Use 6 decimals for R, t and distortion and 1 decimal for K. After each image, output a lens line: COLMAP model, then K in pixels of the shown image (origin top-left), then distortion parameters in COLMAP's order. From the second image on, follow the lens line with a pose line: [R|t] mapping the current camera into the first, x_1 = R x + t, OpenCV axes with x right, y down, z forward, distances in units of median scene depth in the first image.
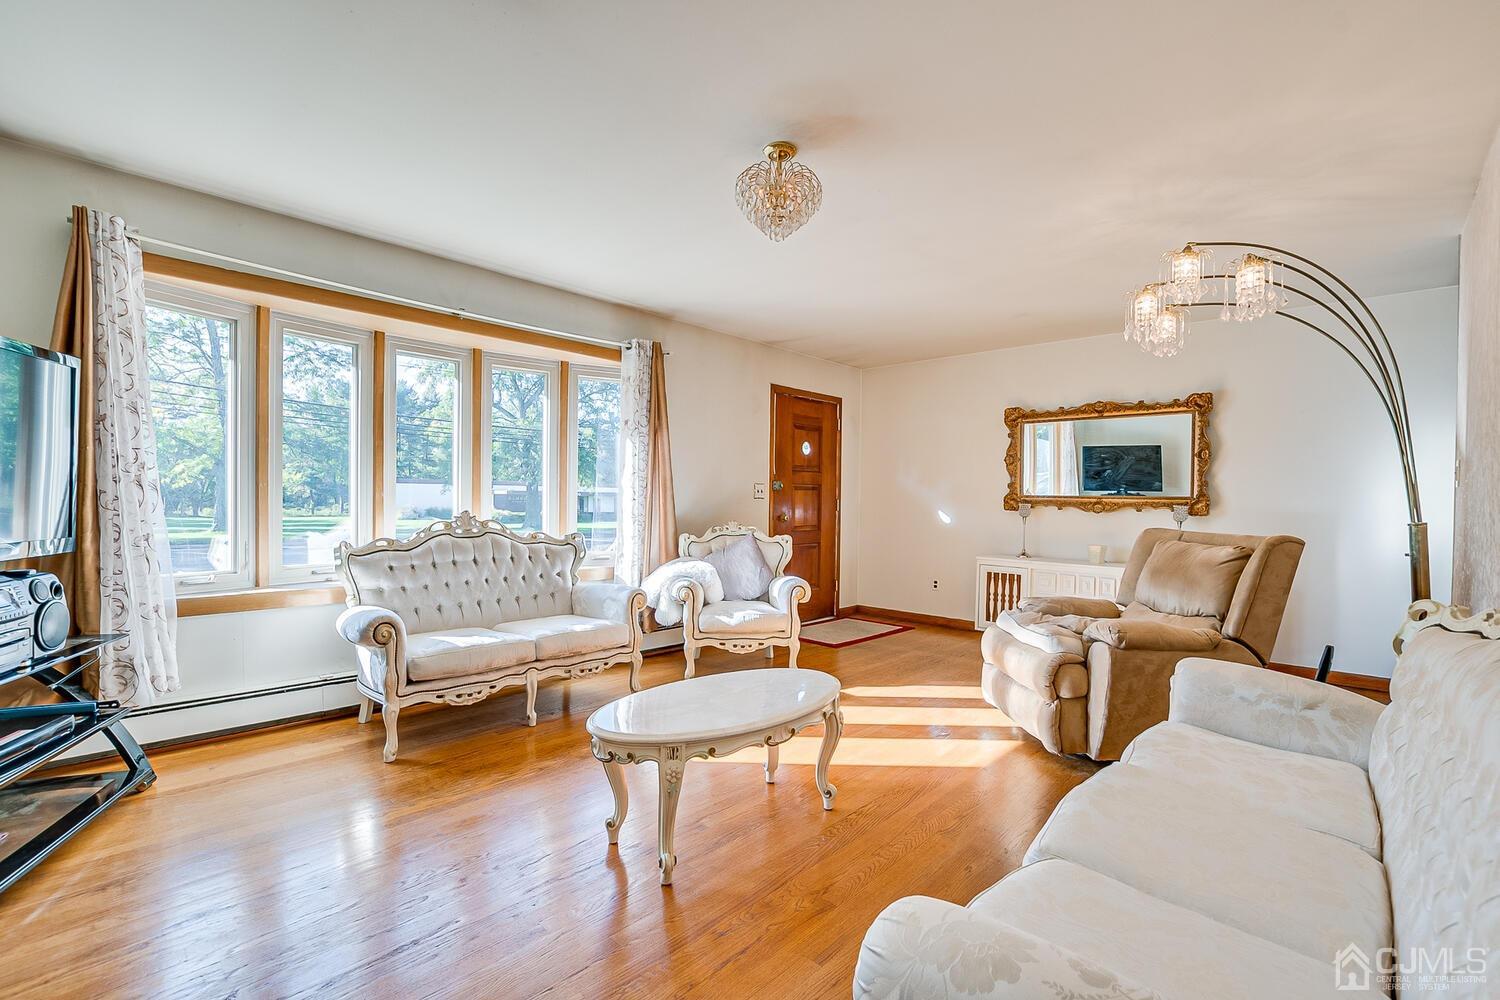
lens RADIAL K [[665.5, 0, 748.4], [0, 665.5, 505.1], [0, 0, 1]] dist [-0.028371, 0.009825]
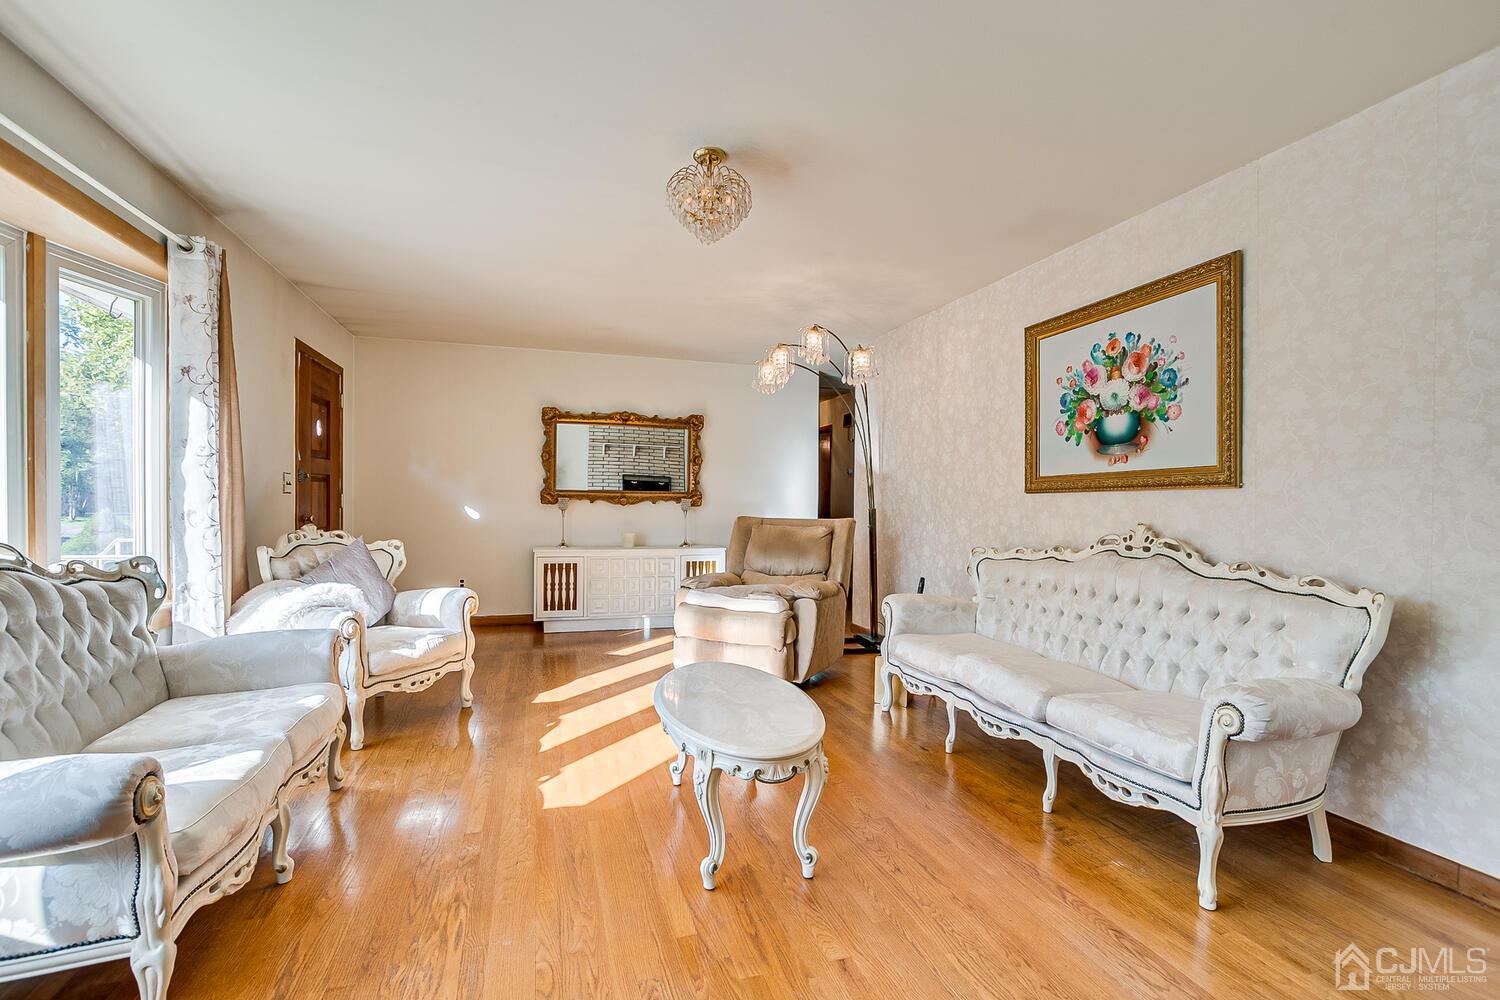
lens RADIAL K [[665.5, 0, 748.4], [0, 665.5, 505.1], [0, 0, 1]] dist [-0.028371, 0.009825]
pose [[0.483736, -0.017602, 0.875037, -0.422890], [0.003302, 0.999827, 0.018287, -0.009632], [-0.875208, -0.005957, 0.483710, 0.234145]]
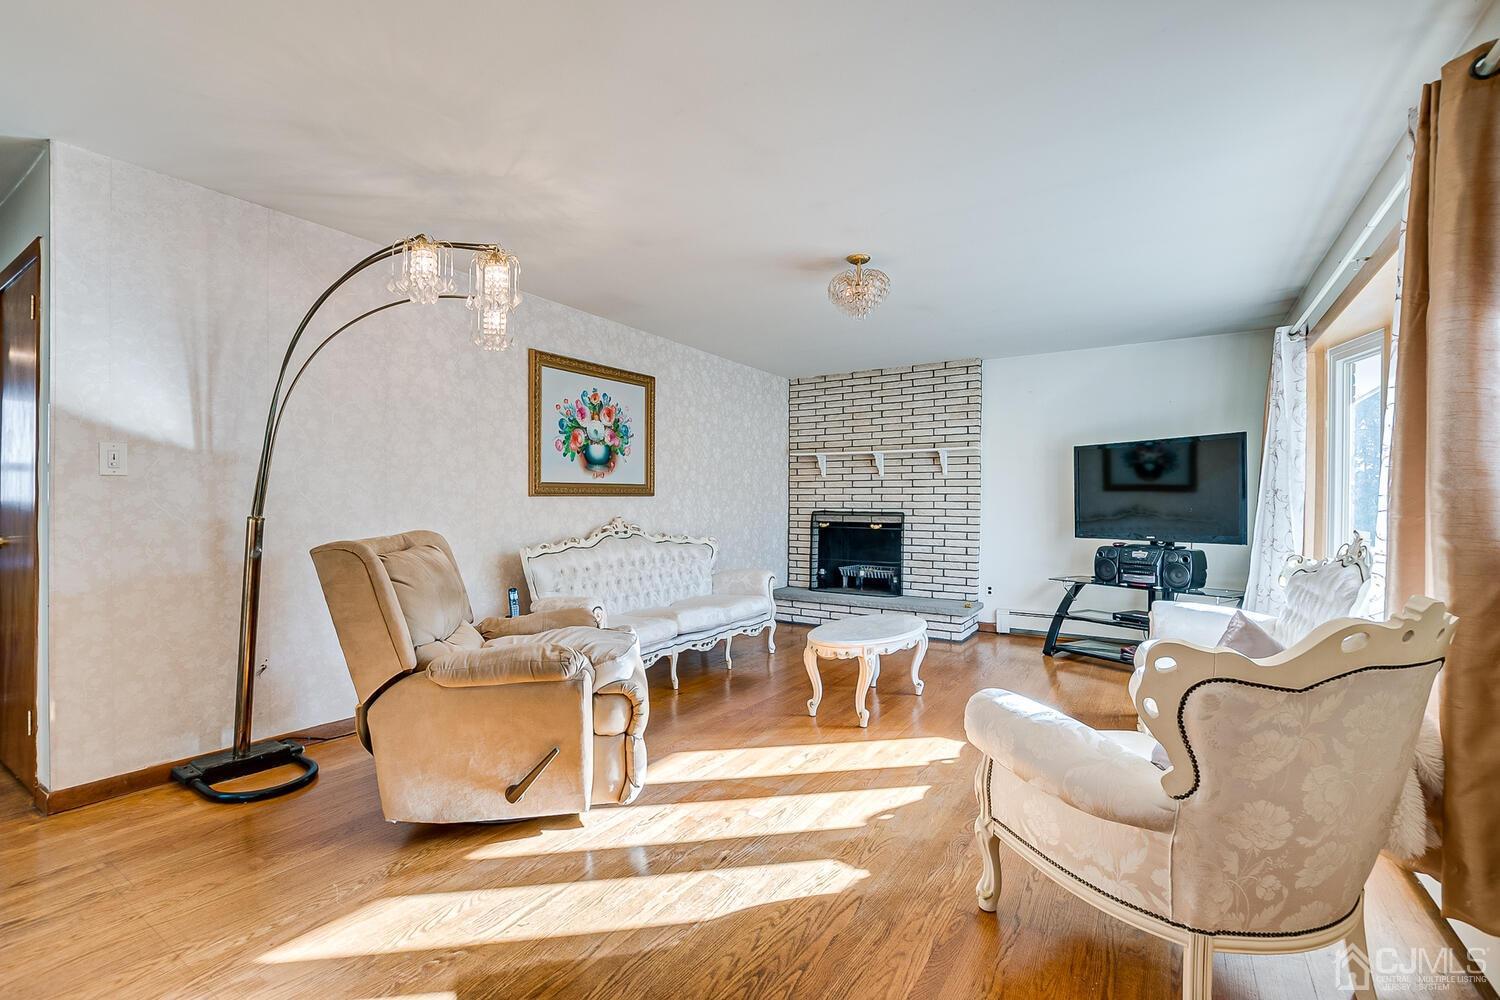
lens RADIAL K [[665.5, 0, 748.4], [0, 665.5, 505.1], [0, 0, 1]] dist [-0.028371, 0.009825]
pose [[-0.980568, -0.020403, -0.195118, 0.272006], [-0.021833, 0.999748, 0.005181, -0.007273], [0.194963, 0.009340, -0.980766, 1.198577]]
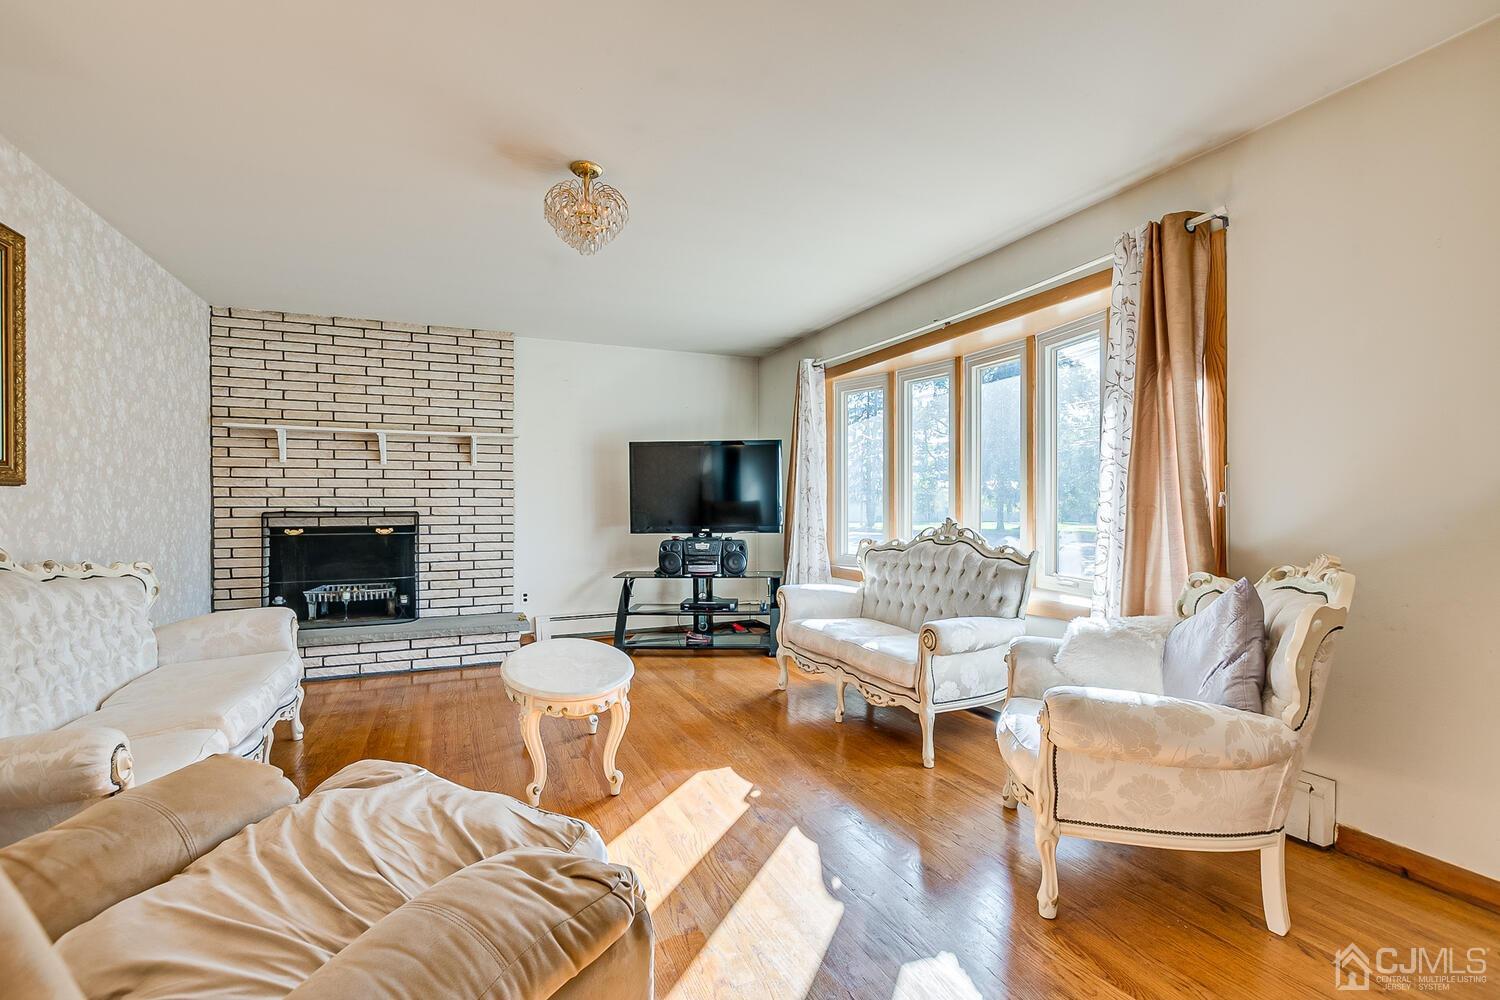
lens RADIAL K [[665.5, 0, 748.4], [0, 665.5, 505.1], [0, 0, 1]] dist [-0.028371, 0.009825]
pose [[-0.374562, -0.011782, -0.927127, 0.463197], [-0.010138, 0.999912, -0.008611, 0.000828], [0.927147, 0.006174, -0.374648, 0.835313]]
